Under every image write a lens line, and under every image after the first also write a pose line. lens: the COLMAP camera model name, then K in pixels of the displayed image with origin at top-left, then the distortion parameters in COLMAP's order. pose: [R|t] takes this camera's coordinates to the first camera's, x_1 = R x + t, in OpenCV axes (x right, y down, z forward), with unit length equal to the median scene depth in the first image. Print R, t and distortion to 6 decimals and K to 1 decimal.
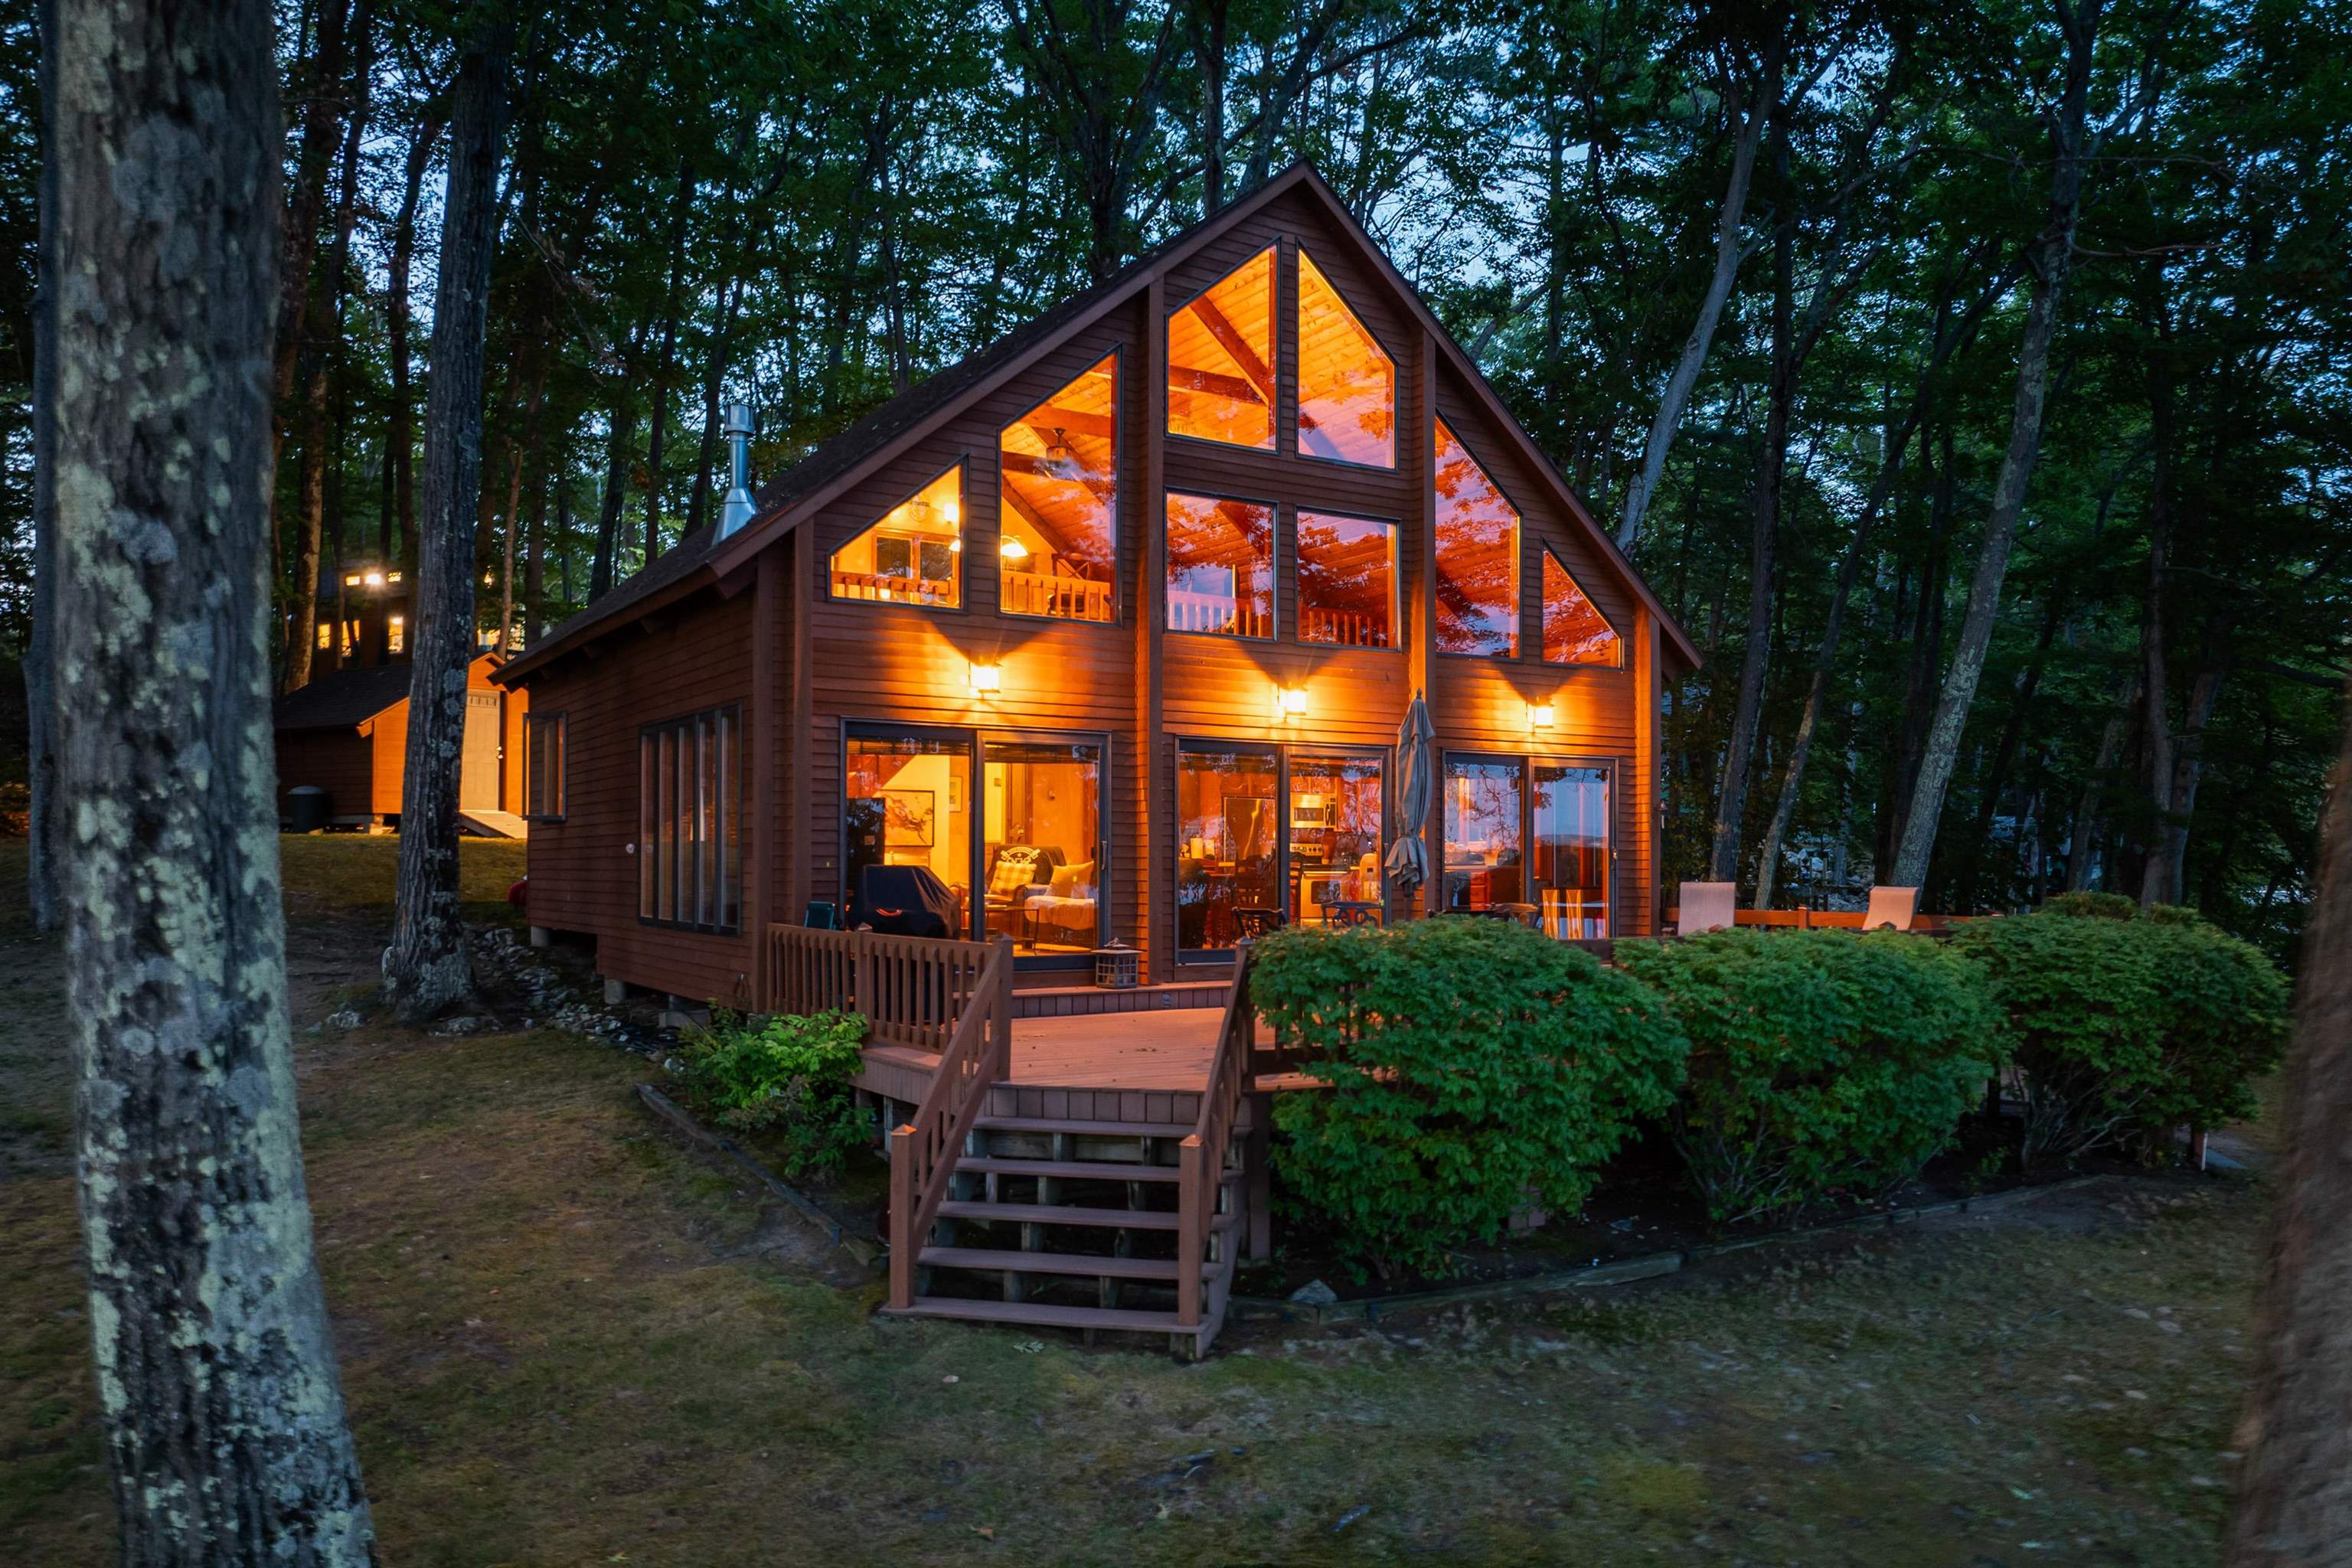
lens RADIAL K [[1736.0, 0, 1174.6], [0, 1736.0, 846.1], [0, 0, 1]] dist [-0.037927, -0.002598]
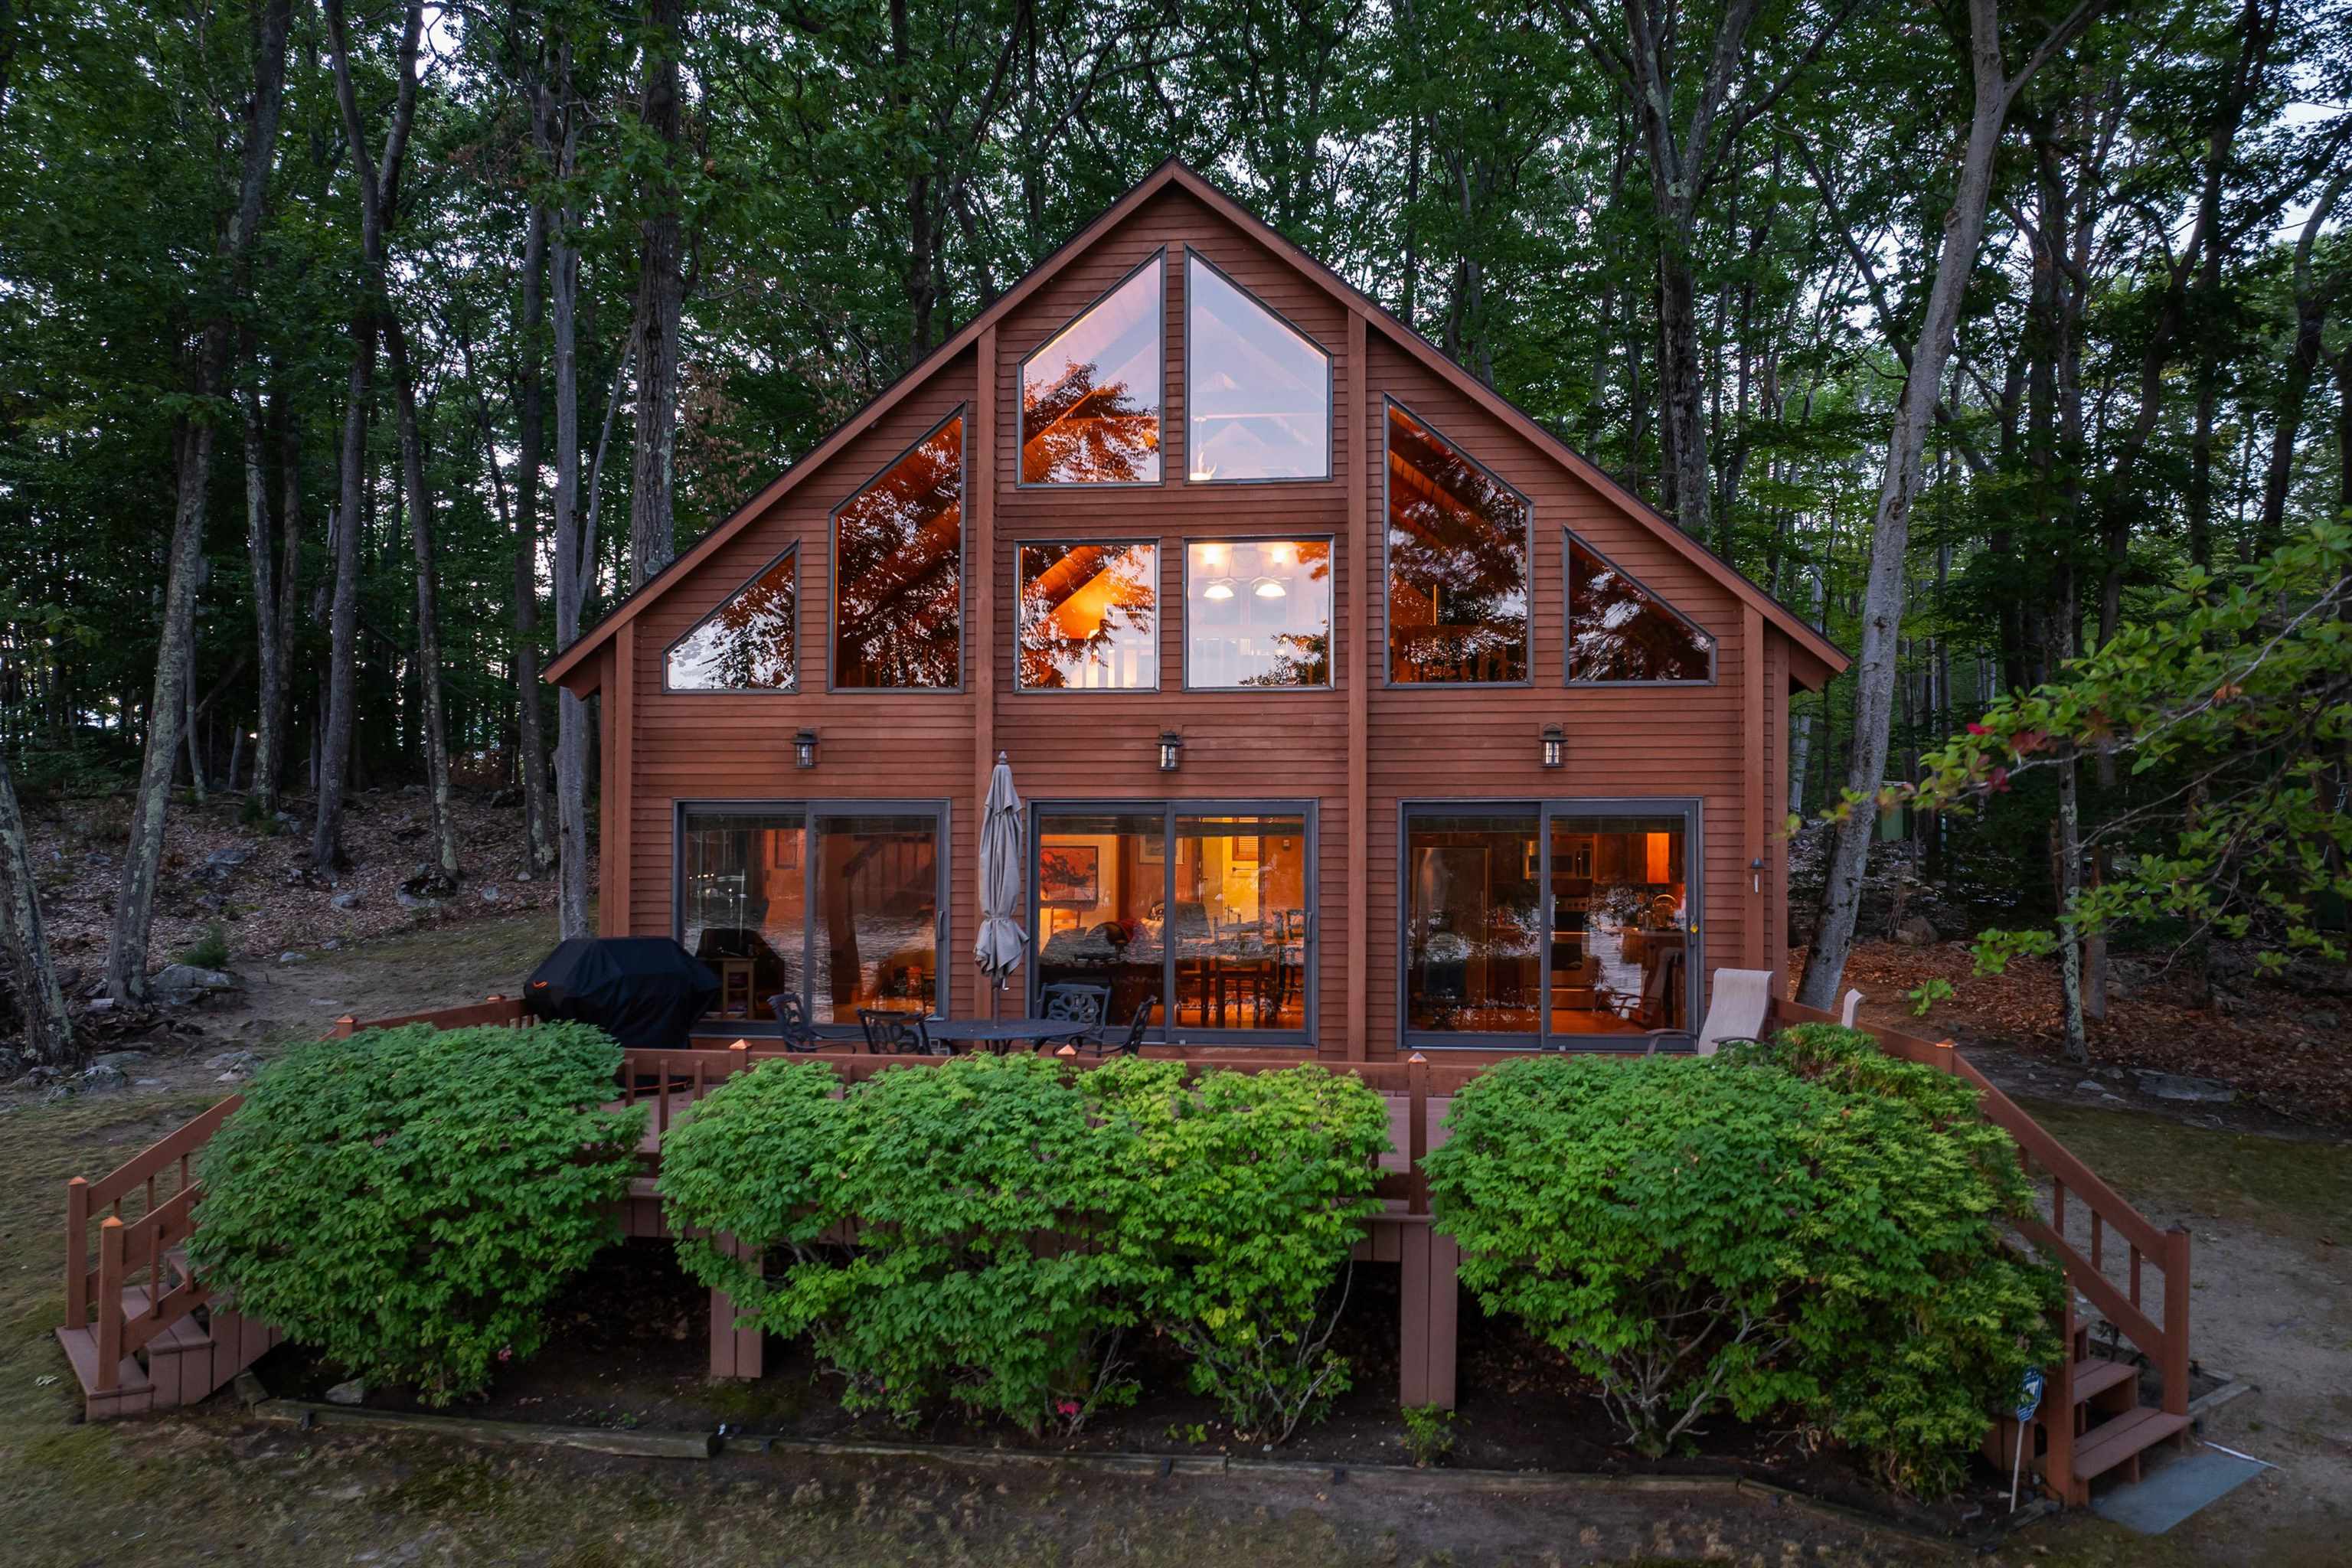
lens RADIAL K [[1708.2, 0, 1118.6], [0, 1708.2, 811.0], [0, 0, 1]] dist [-0.053429, 0.025354]
pose [[0.771485, -0.022265, -0.635858, 0.609504], [0.004284, 0.999547, -0.029802, -0.028367], [0.636233, 0.020268, 0.771231, 0.299009]]
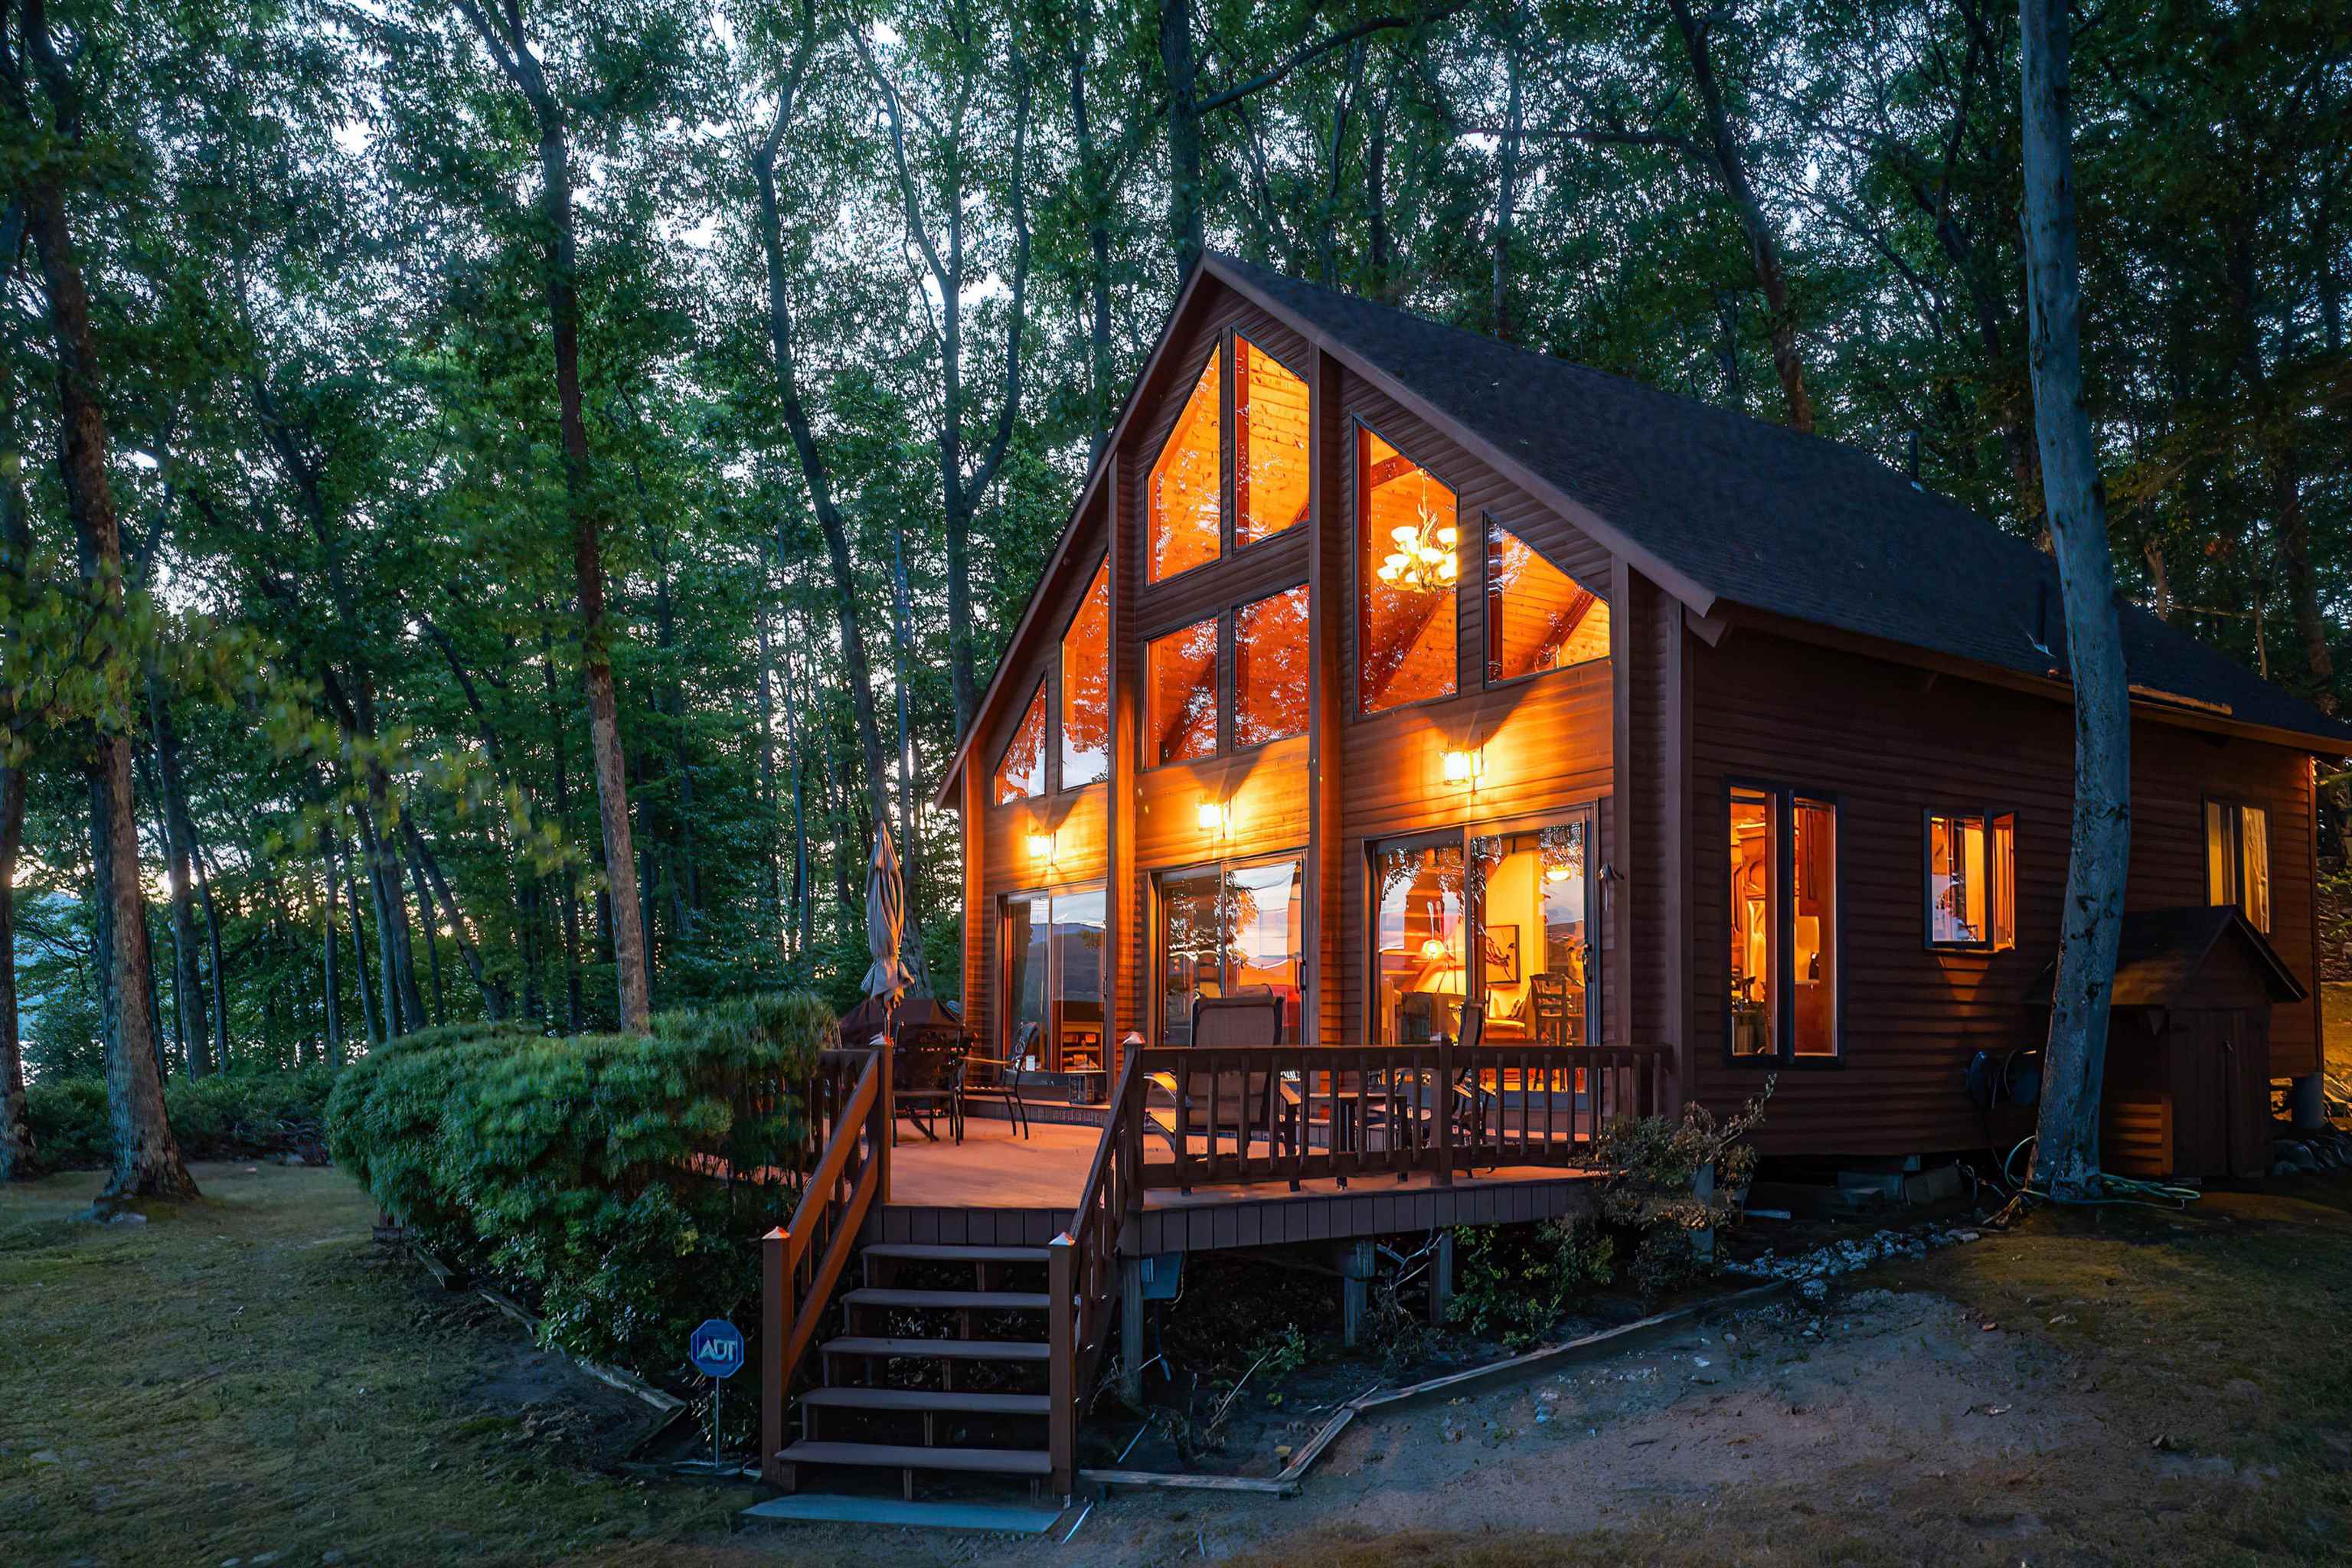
lens RADIAL K [[1686.7, 0, 1174.6], [0, 1686.7, 1020.7], [0, 0, 1]] dist [-0.006842, -0.050263]
pose [[0.022771, -0.012826, -0.999658, 0.993686], [0.012352, 0.999845, -0.012547, 0.040229], [0.999664, -0.012062, 0.022926, 0.952981]]
